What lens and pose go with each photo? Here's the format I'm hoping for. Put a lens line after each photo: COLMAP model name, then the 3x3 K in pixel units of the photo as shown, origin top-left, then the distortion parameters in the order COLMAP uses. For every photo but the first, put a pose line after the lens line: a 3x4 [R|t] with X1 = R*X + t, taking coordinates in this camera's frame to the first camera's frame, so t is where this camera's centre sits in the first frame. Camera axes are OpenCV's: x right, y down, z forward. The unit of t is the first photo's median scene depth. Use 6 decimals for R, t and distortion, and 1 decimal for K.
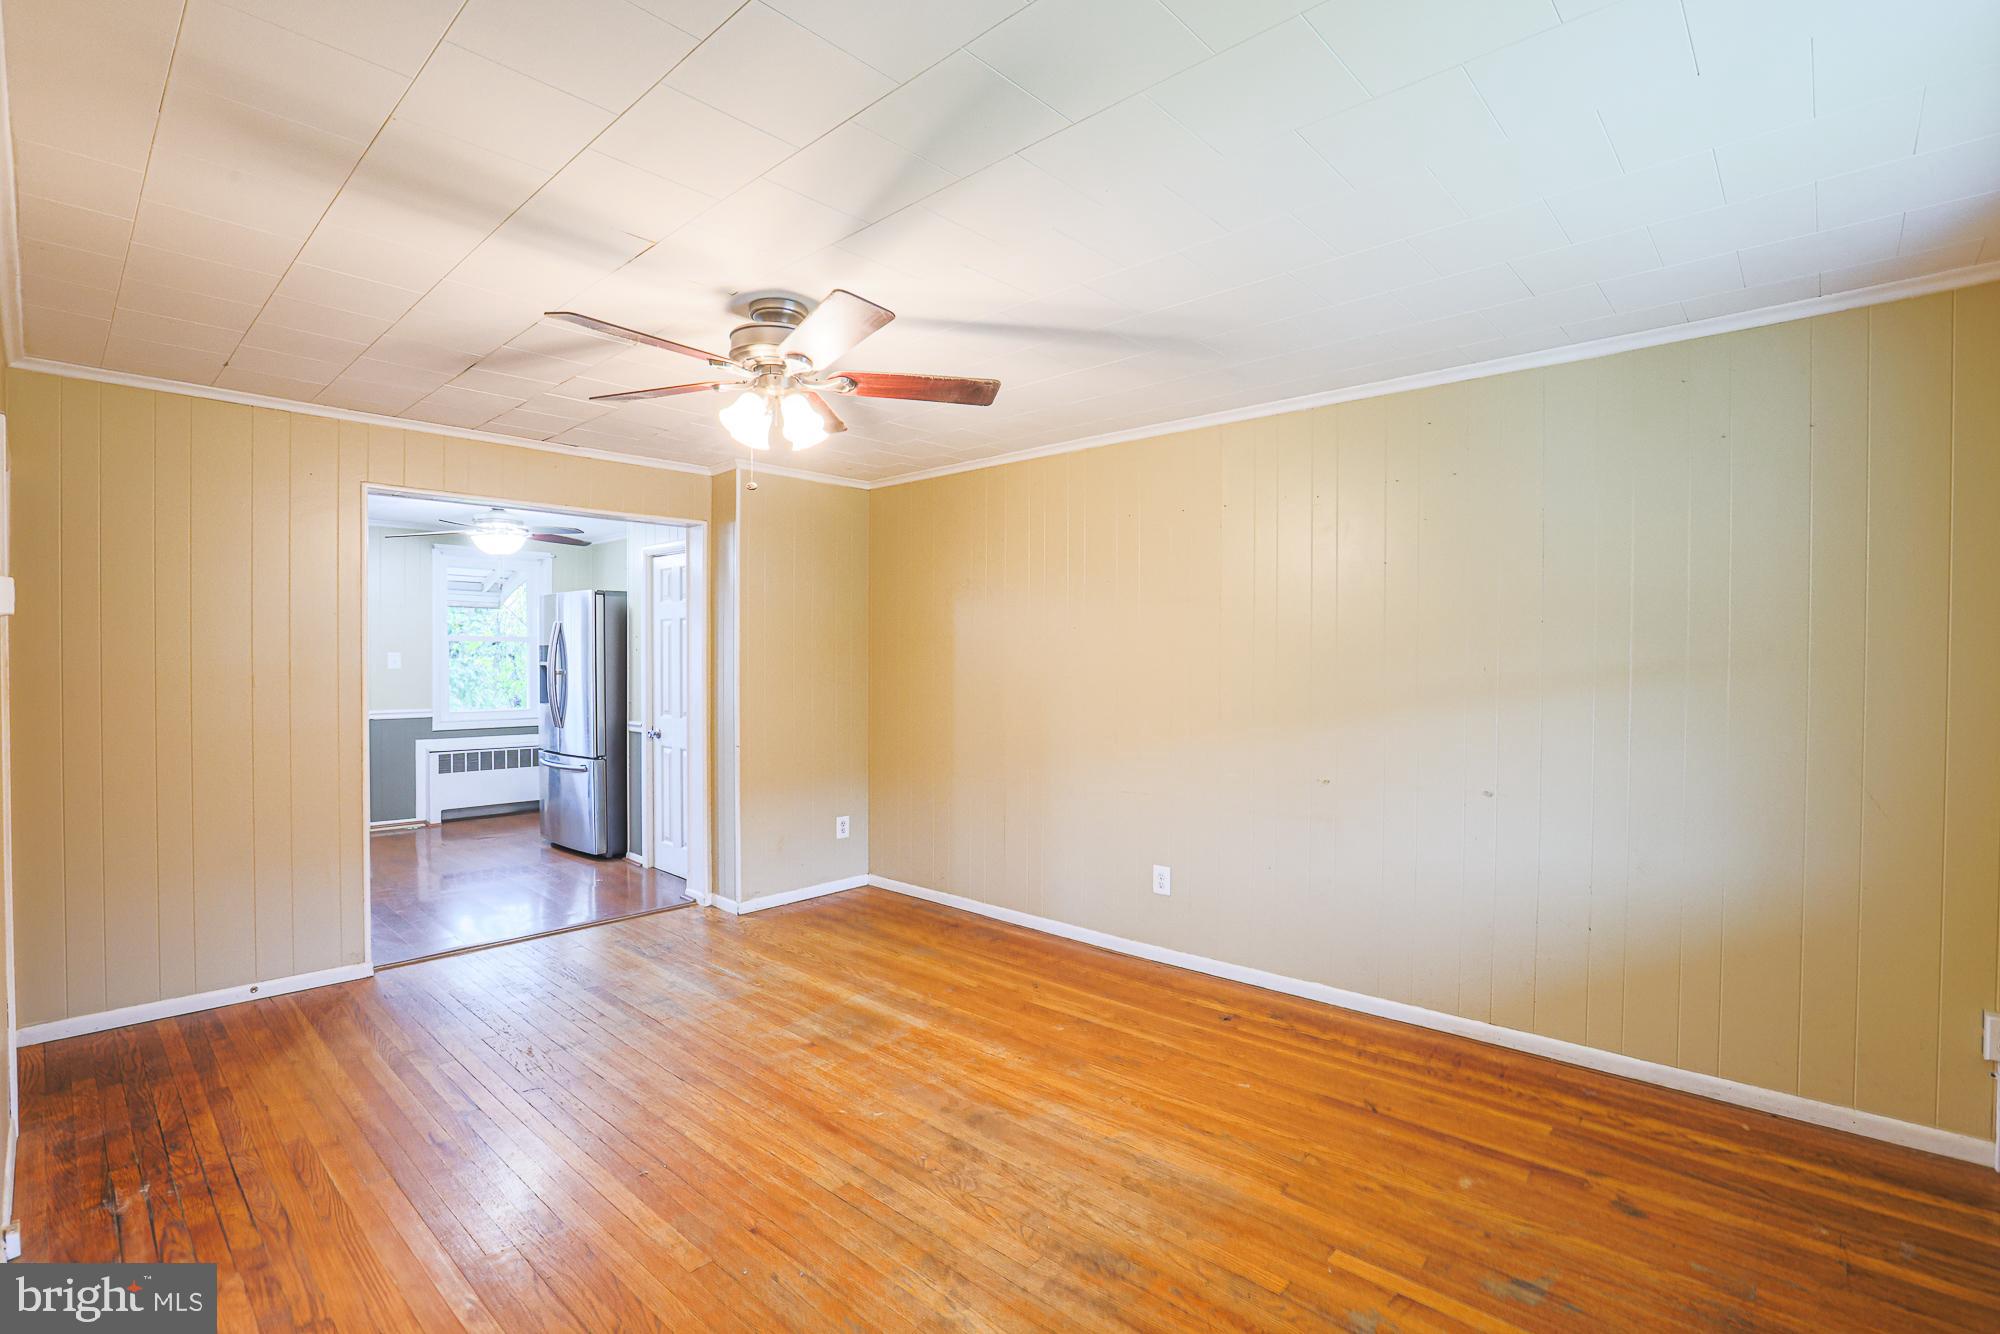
lens RADIAL K [[914.0, 0, 1003.8], [0, 914.0, 660.7], [0, 0, 1]] dist [-0.049143, 0.000229]
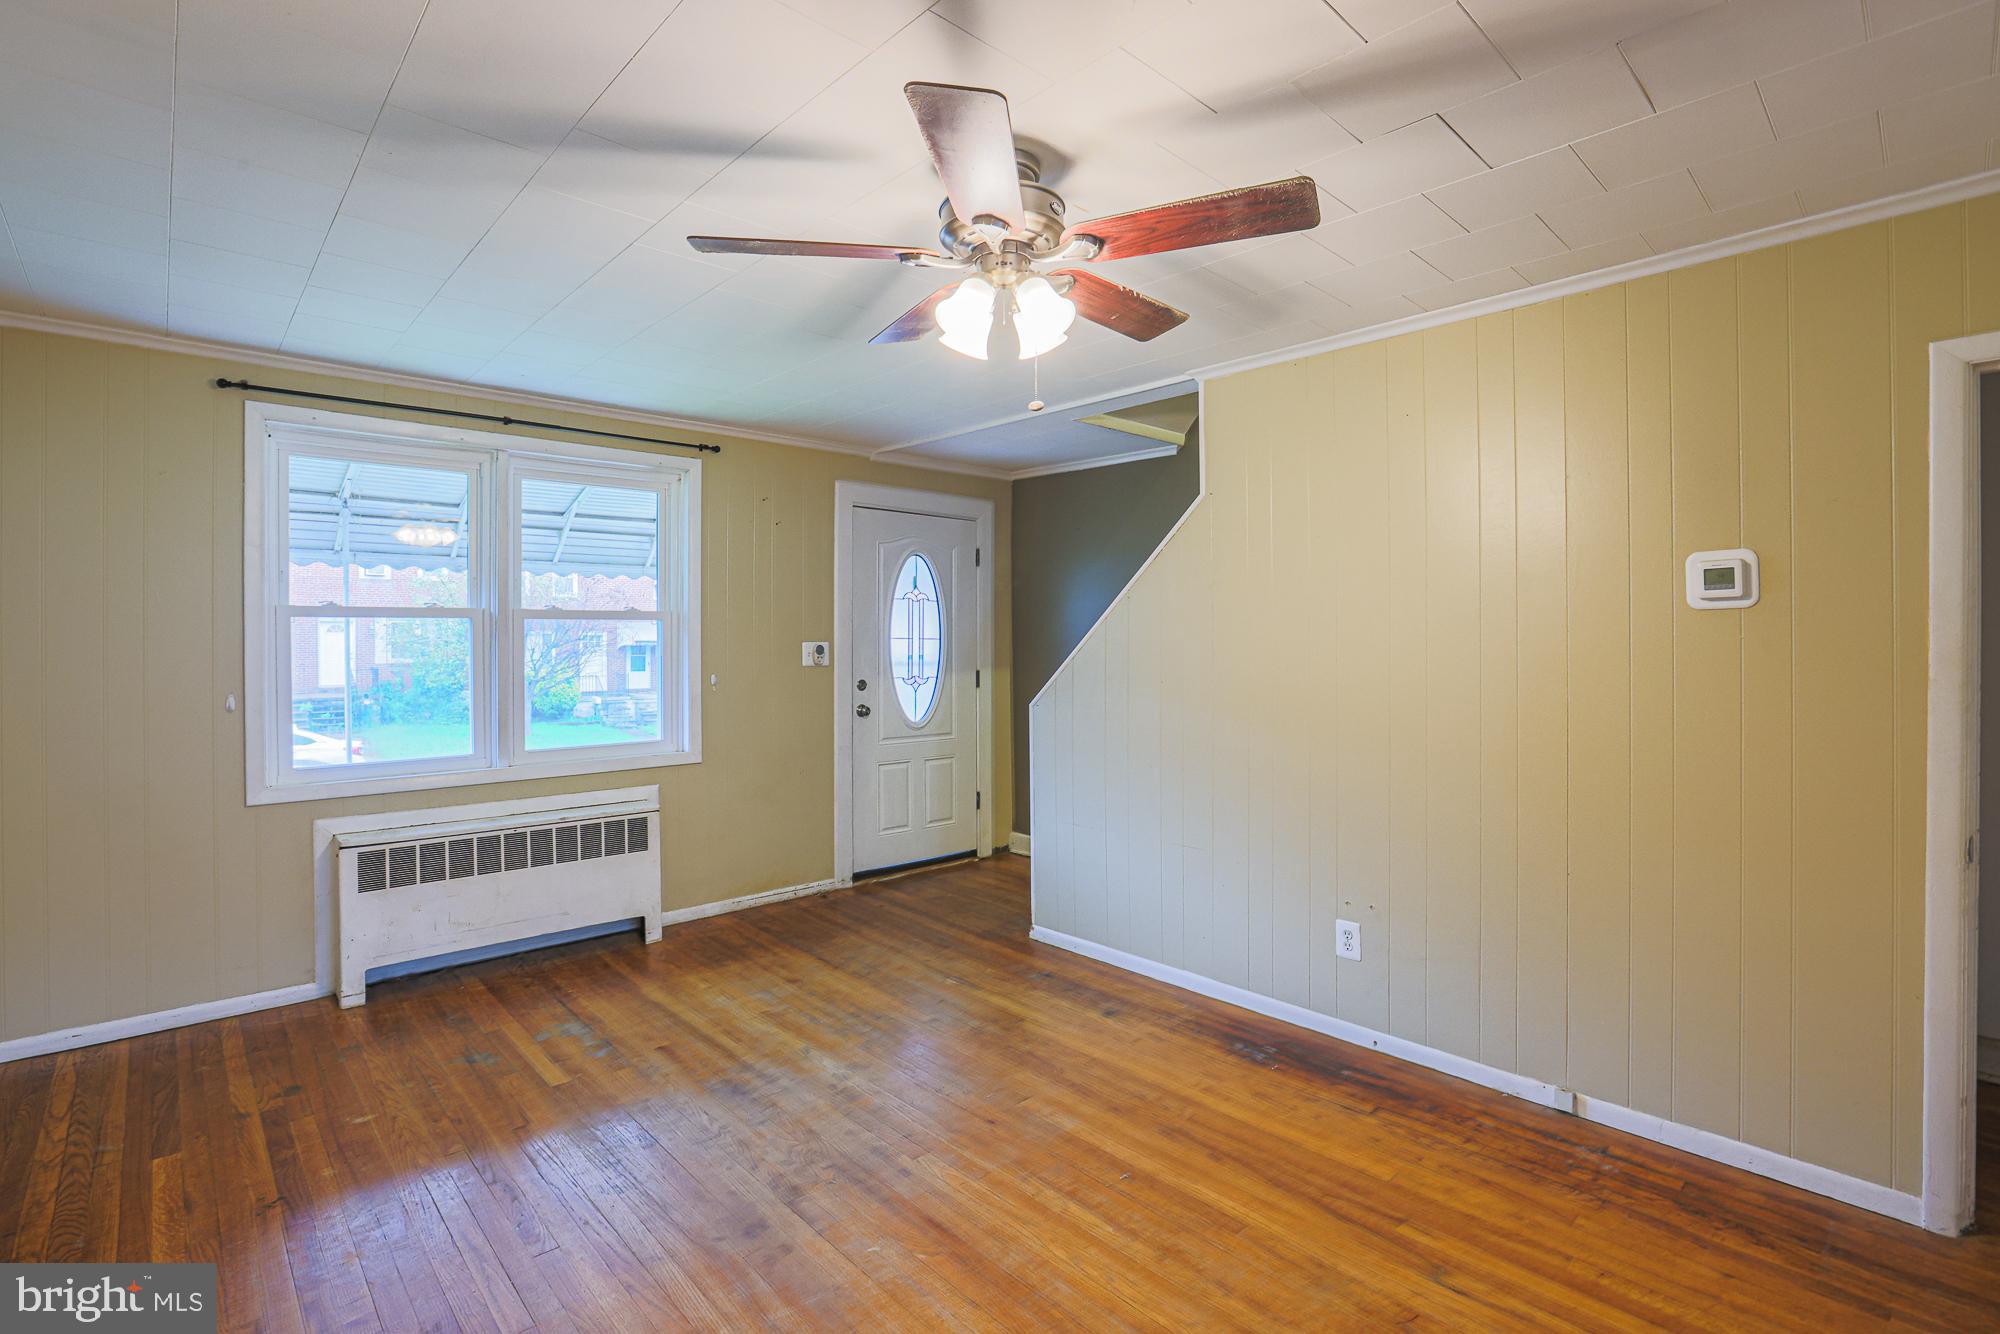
lens RADIAL K [[929.5, 0, 982.9], [0, 929.5, 637.9], [0, 0, 1]] dist [-0.040179, 0.004106]
pose [[-0.996015, -0.000640, 0.089181, -0.293199], [-0.000830, 0.999997, -0.002089, -0.006946], [-0.089180, -0.002155, -0.996013, 1.731815]]
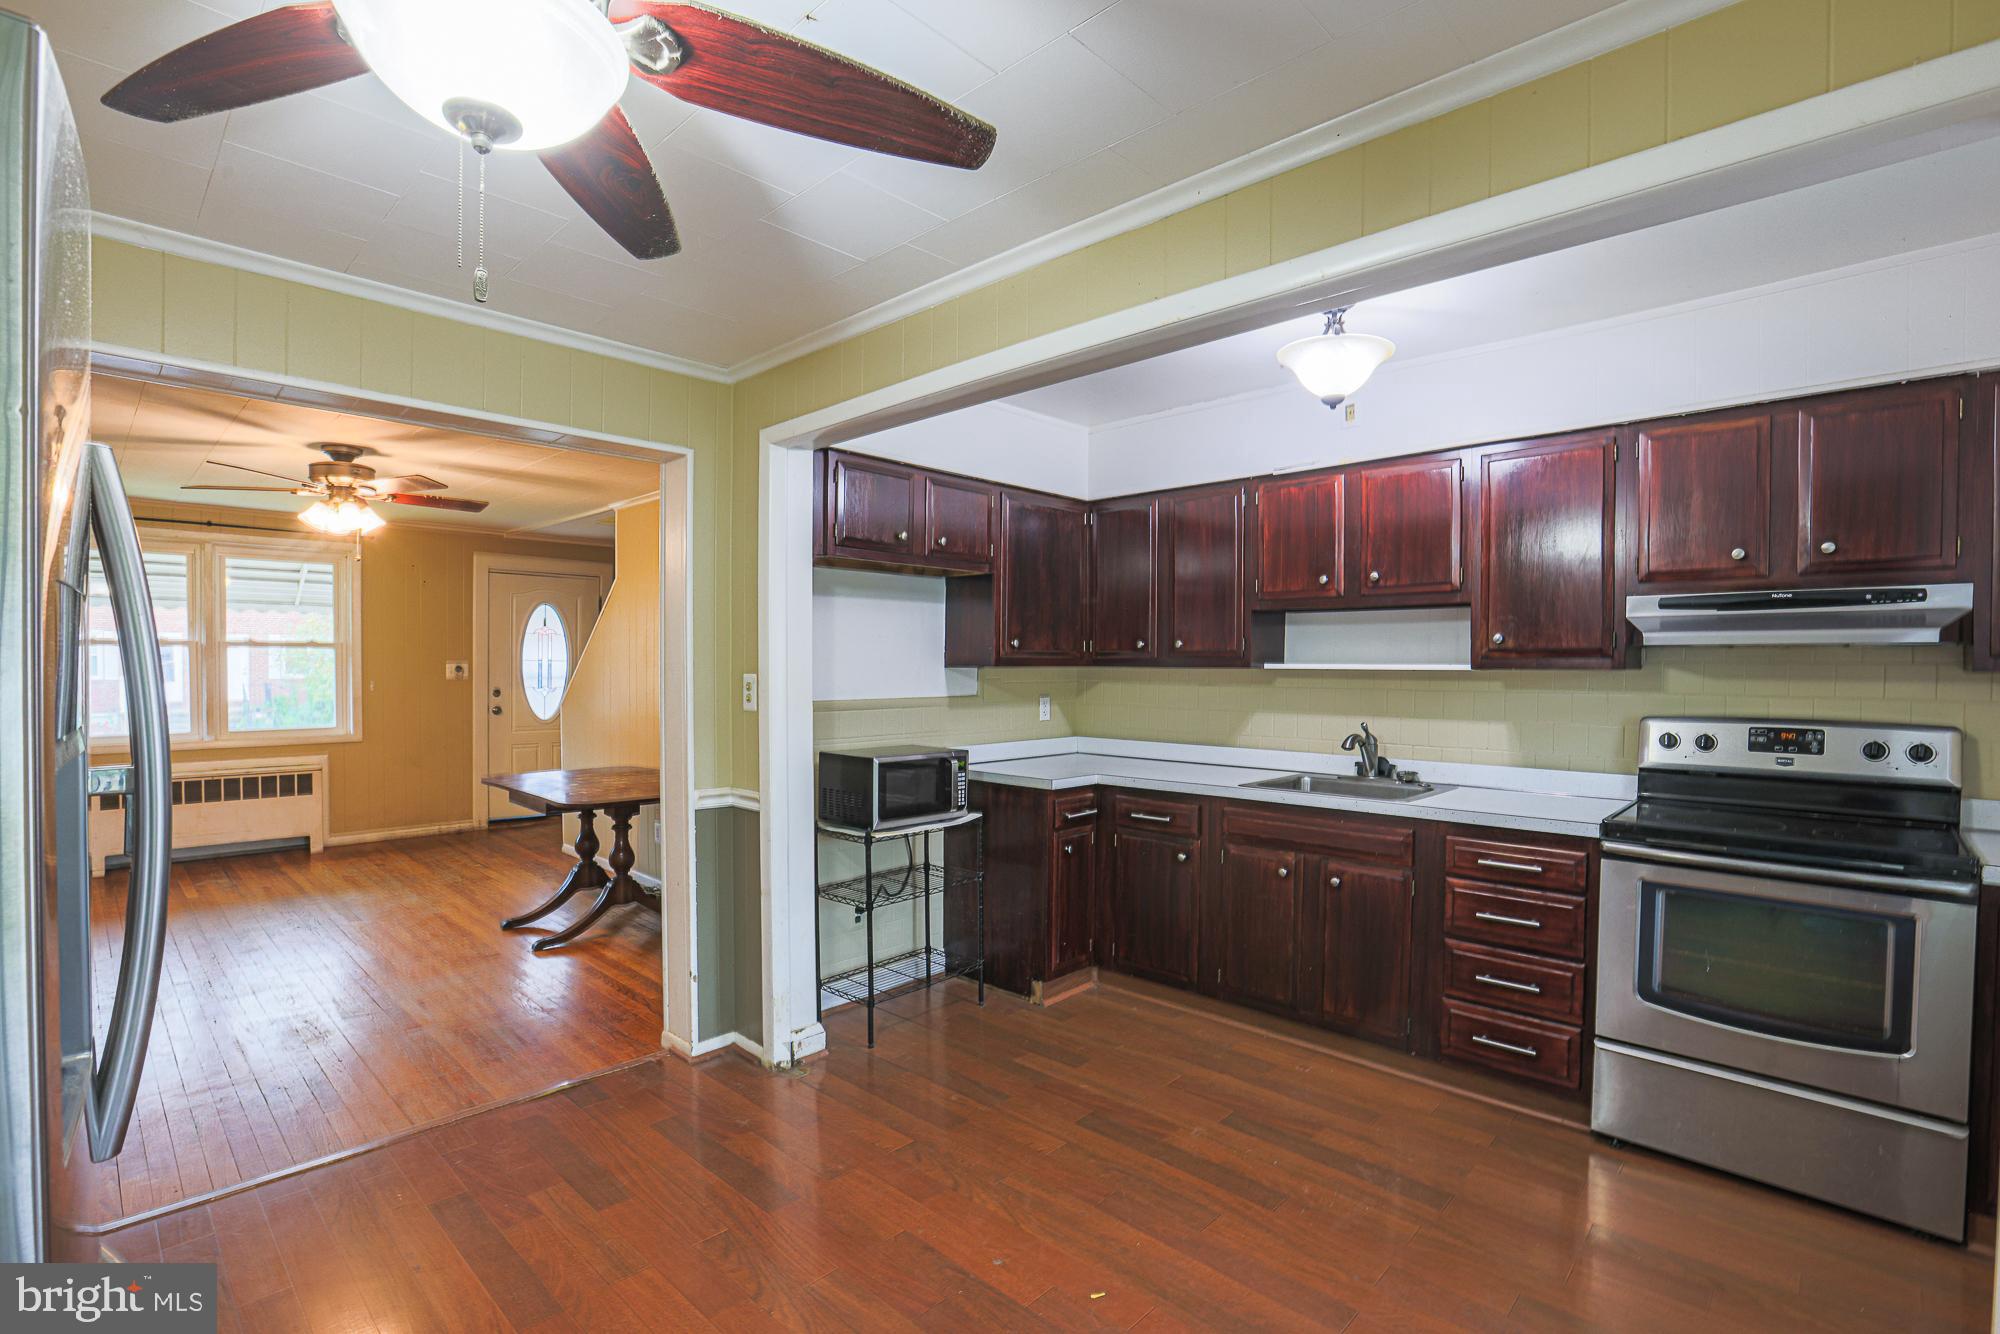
lens RADIAL K [[943.3, 0, 995.8], [0, 943.3, 675.7], [0, 0, 1]] dist [-0.032007, 0.000829]
pose [[-0.999181, -0.008546, 0.039559, -1.448176], [-0.007924, 0.999843, 0.015874, -0.020128], [-0.039688, 0.015548, -0.999091, 2.575337]]
